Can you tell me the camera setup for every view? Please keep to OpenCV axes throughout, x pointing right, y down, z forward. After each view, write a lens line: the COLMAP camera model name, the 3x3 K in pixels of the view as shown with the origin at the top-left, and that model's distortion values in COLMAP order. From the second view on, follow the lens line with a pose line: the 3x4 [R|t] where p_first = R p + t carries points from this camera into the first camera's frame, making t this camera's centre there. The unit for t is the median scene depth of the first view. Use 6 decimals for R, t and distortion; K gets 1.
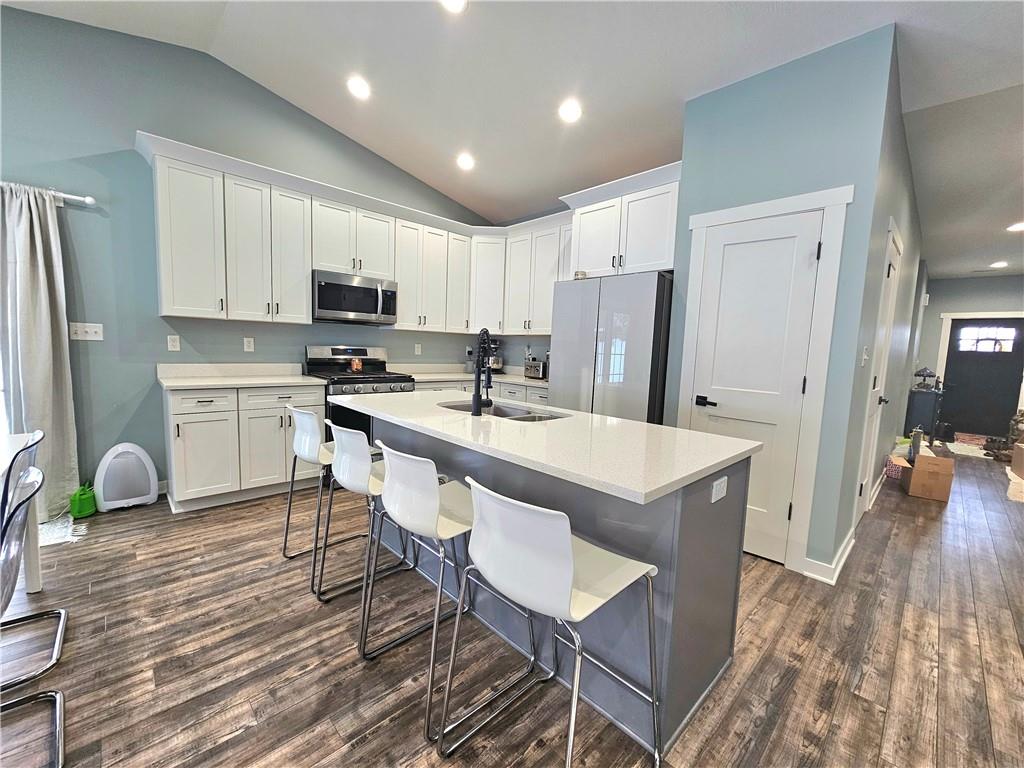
lens RADIAL K [[416.3, 0, 512.9], [0, 416.3, 387.2], [0, 0, 1]] dist [-0.001383, -0.000554]
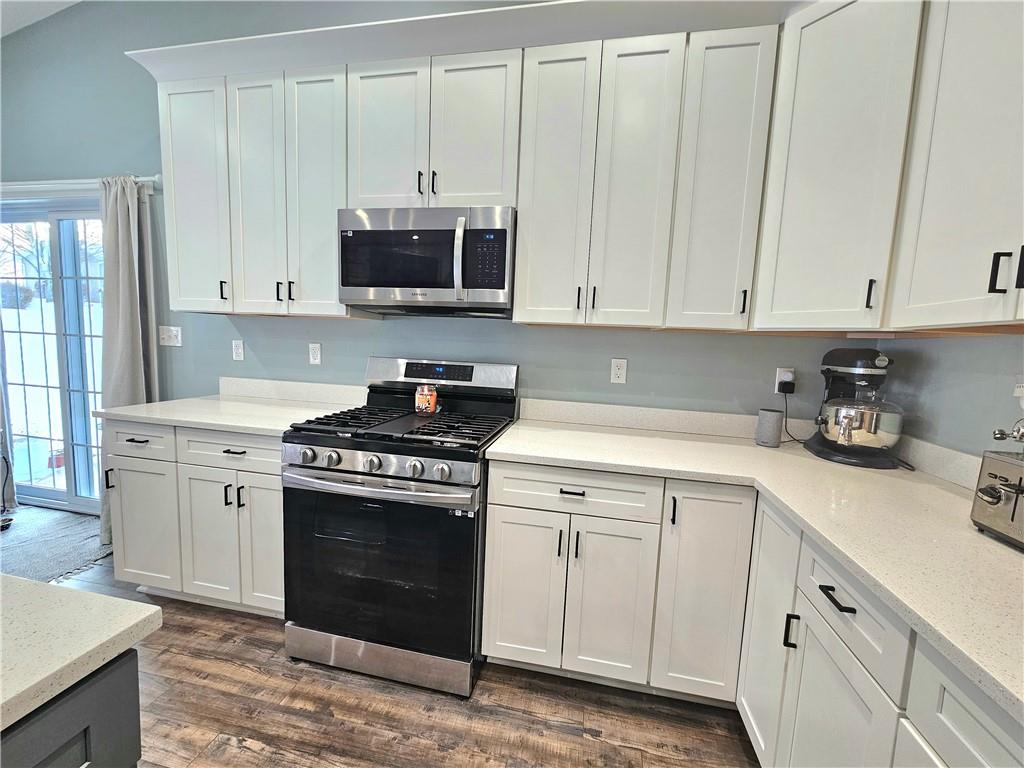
lens RADIAL K [[416.3, 0, 512.9], [0, 416.3, 387.2], [0, 0, 1]] dist [-0.001383, -0.000554]
pose [[0.572893, 0.076061, -0.816094, 0.096570], [-0.101692, 0.994588, 0.021309, -0.117786], [0.813297, 0.070782, 0.577527, 1.080694]]
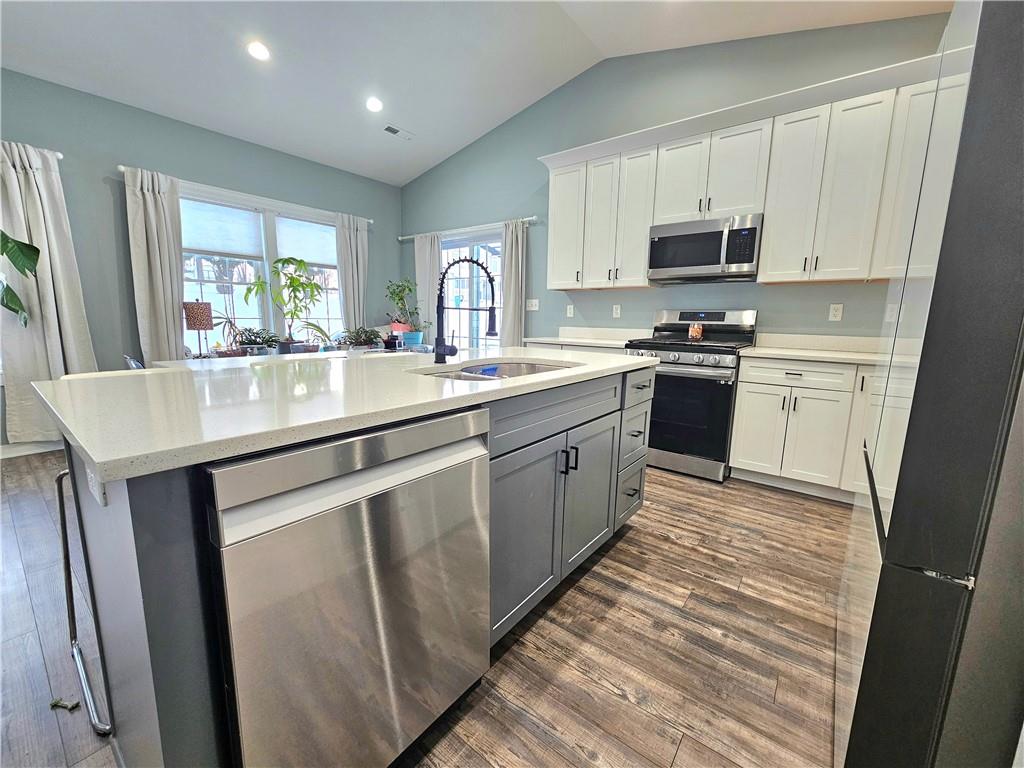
lens RADIAL K [[416.3, 0, 512.9], [0, 416.3, 387.2], [0, 0, 1]] dist [-0.001383, -0.000554]
pose [[0.146849, 0.127229, -0.980942, 0.532022], [-0.108297, 0.987800, 0.111907, 0.003946], [0.983213, 0.089800, 0.158836, 0.703171]]
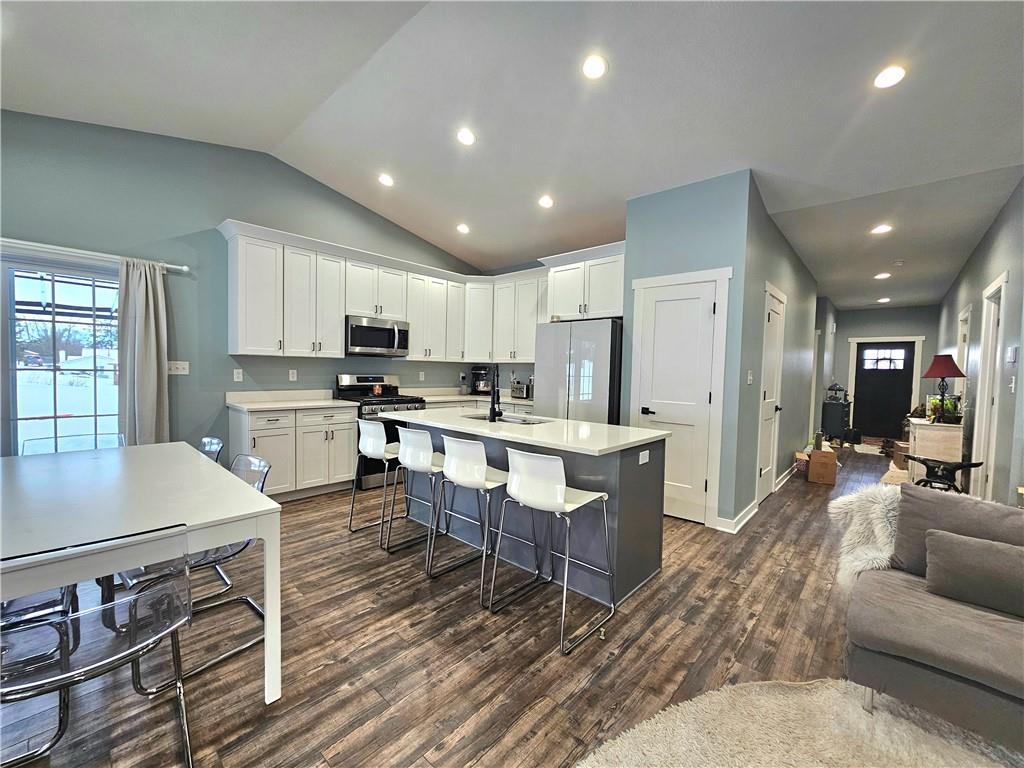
lens RADIAL K [[416.3, 0, 512.9], [0, 416.3, 387.2], [0, 0, 1]] dist [-0.001383, -0.000554]
pose [[0.997447, -0.018425, 0.068991, -0.080205], [0.022008, 0.998428, -0.051543, 0.014980], [-0.067933, 0.052930, 0.996285, -0.347332]]
